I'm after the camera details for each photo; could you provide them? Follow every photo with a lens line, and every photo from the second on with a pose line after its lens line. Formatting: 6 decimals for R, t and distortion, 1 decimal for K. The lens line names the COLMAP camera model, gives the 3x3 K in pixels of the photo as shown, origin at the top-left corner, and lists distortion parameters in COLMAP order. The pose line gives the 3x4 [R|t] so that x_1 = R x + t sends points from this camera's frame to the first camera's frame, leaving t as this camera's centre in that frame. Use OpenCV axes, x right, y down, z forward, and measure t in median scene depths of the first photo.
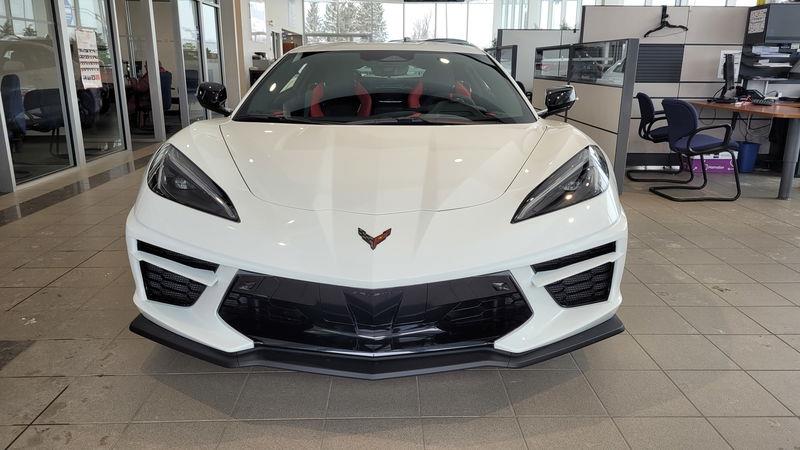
lens RADIAL K [[613.0, 0, 407.2], [0, 613.0, 220.1], [0, 0, 1]] dist [0.049672, -0.046831]
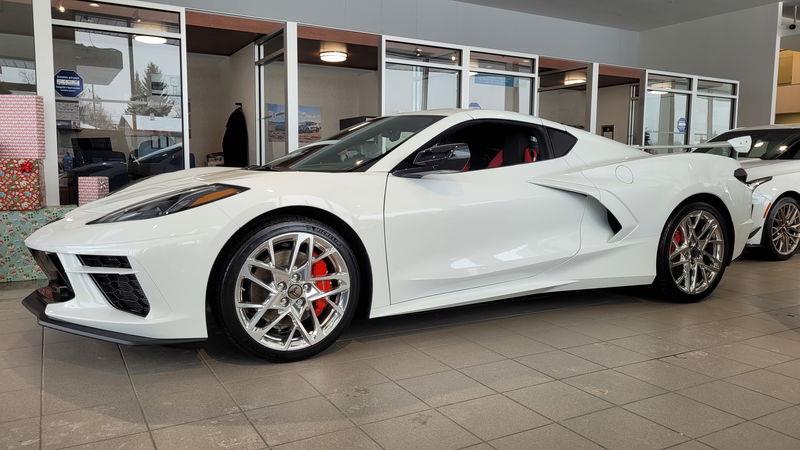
lens RADIAL K [[613.0, 0, 407.2], [0, 613.0, 220.1], [0, 0, 1]] dist [0.049672, -0.046831]
pose [[0.473464, 0.083803, -0.876817, 0.924486], [-0.229537, 0.972807, -0.030968, -0.067651], [0.850379, 0.215924, 0.479825, 0.519736]]
